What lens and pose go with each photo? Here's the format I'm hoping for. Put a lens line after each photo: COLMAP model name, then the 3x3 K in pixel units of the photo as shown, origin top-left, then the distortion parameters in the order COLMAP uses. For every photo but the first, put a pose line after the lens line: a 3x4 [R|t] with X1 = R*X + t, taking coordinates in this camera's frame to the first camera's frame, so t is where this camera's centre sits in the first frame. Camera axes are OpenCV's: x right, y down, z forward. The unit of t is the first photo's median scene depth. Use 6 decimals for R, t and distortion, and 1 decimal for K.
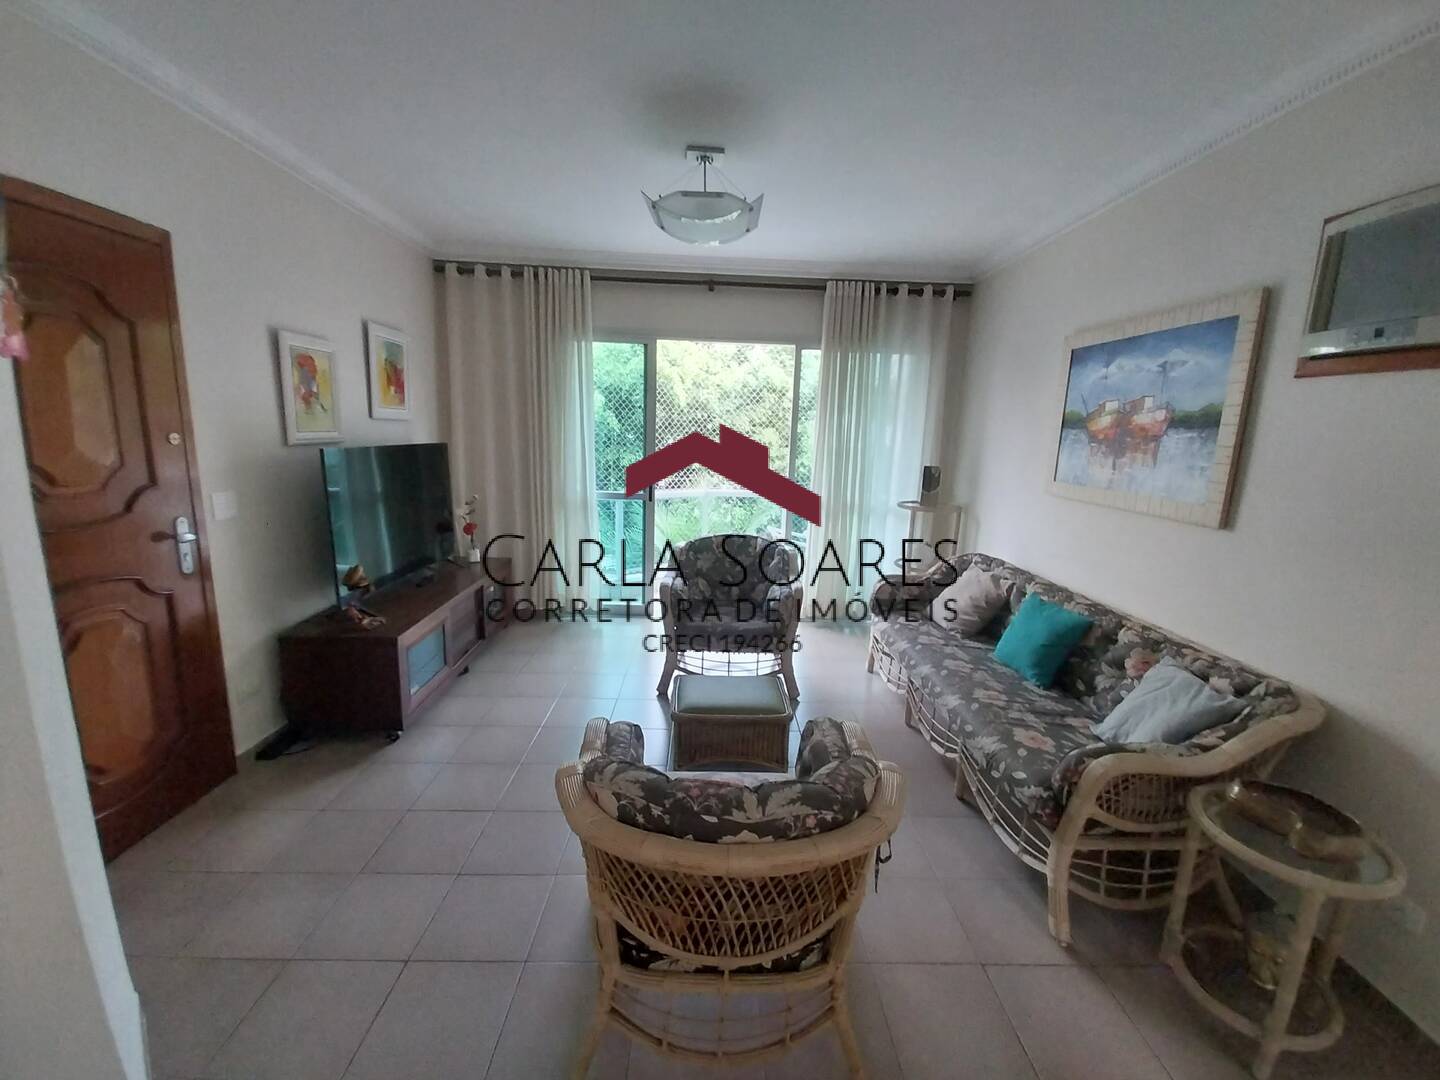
lens RADIAL K [[576.5, 0, 719.4], [0, 576.5, 535.1], [0, 0, 1]] dist [0.027624, -0.018402]
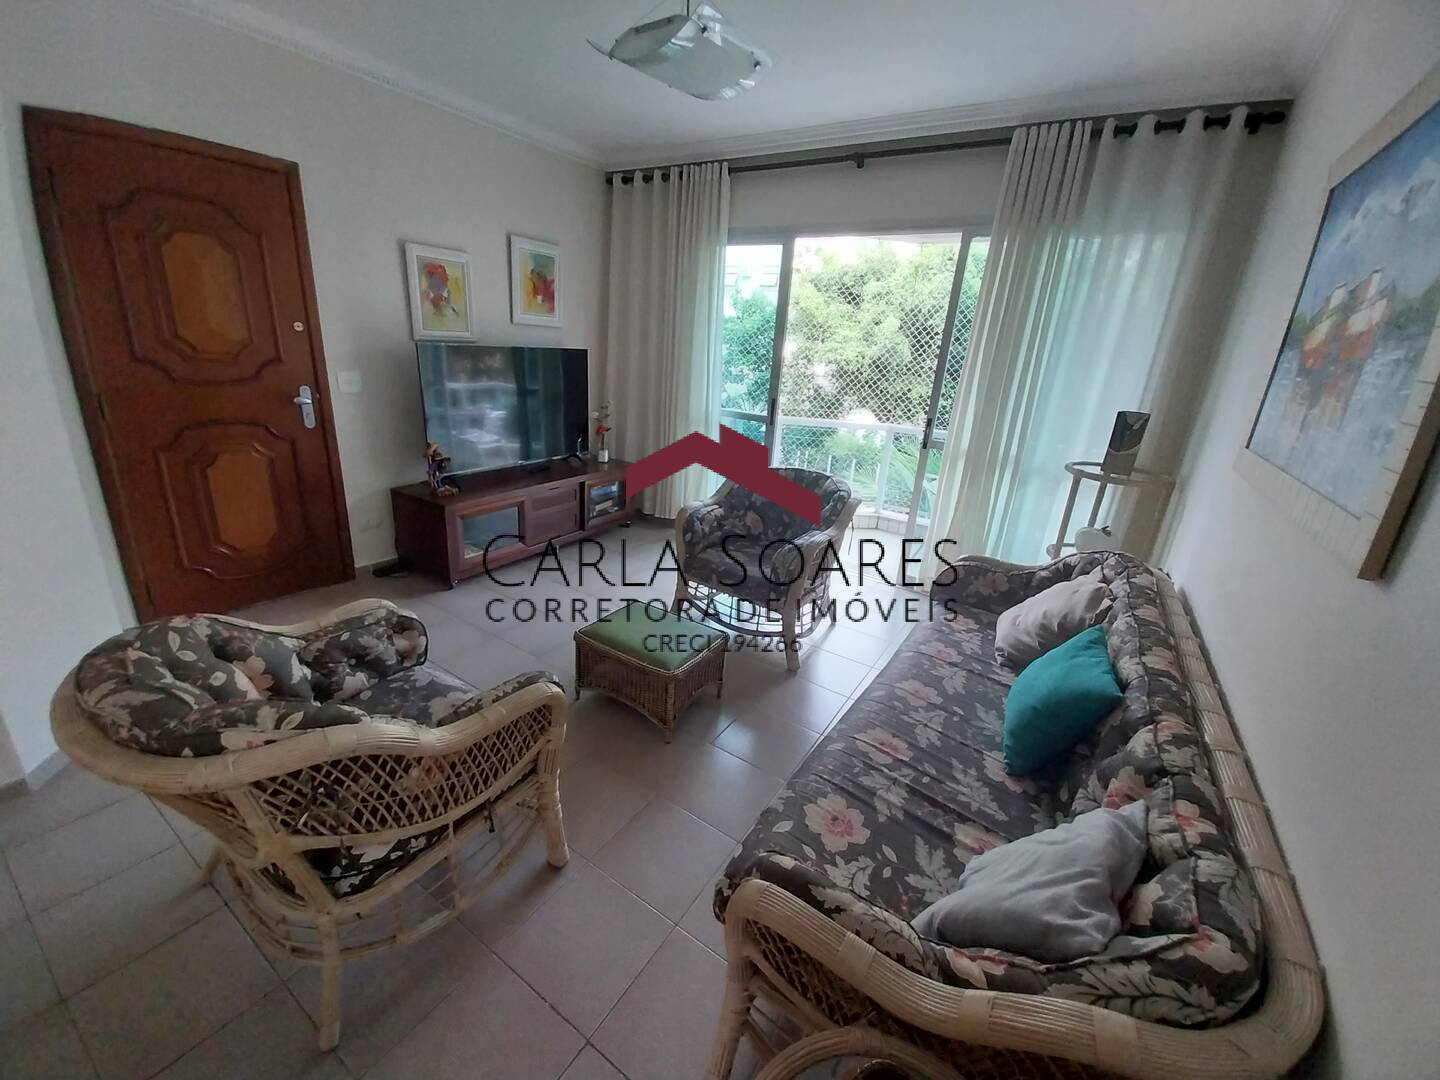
lens RADIAL K [[566.3, 0, 715.2], [0, 566.3, 532.3], [0, 0, 1]] dist [0.025863, -0.018289]
pose [[0.823174, 0.203527, -0.530058, 0.414079], [-0.142944, 0.977764, 0.153442, -0.024053], [0.549501, -0.050540, 0.833963, 0.244799]]
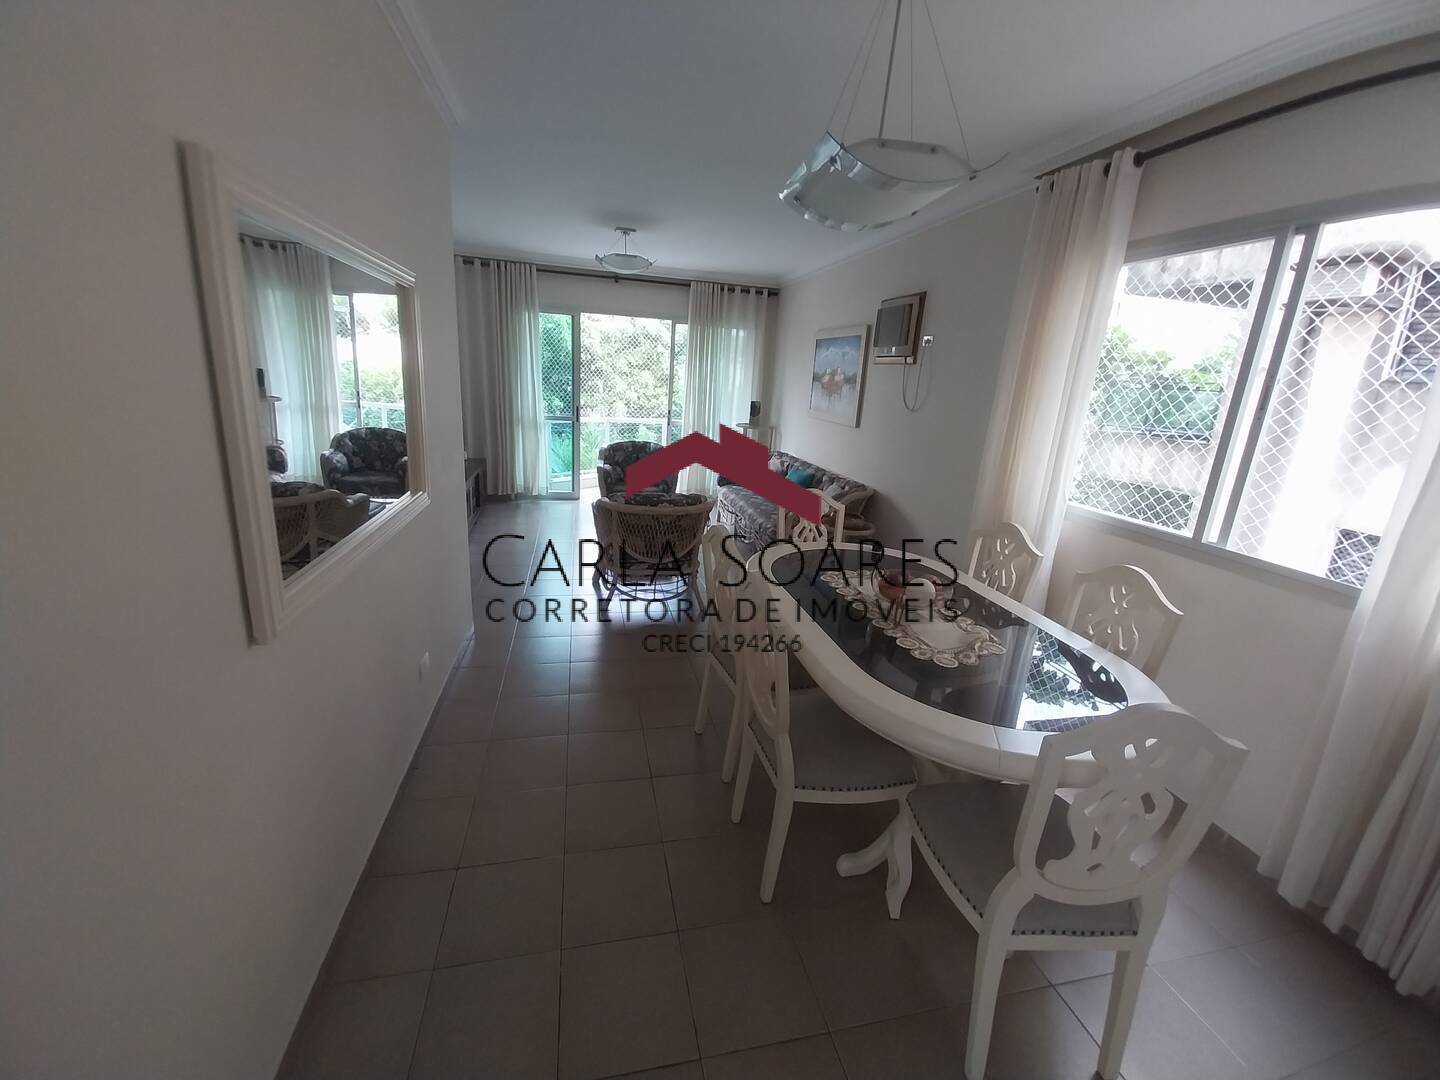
lens RADIAL K [[576.5, 0, 719.4], [0, 576.5, 535.1], [0, 0, 1]] dist [0.027624, -0.018402]
pose [[0.975538, -0.032458, 0.217421, -0.122786], [0.011093, 0.995048, 0.098774, 0.113042], [-0.219550, -0.093946, 0.971067, -0.723084]]
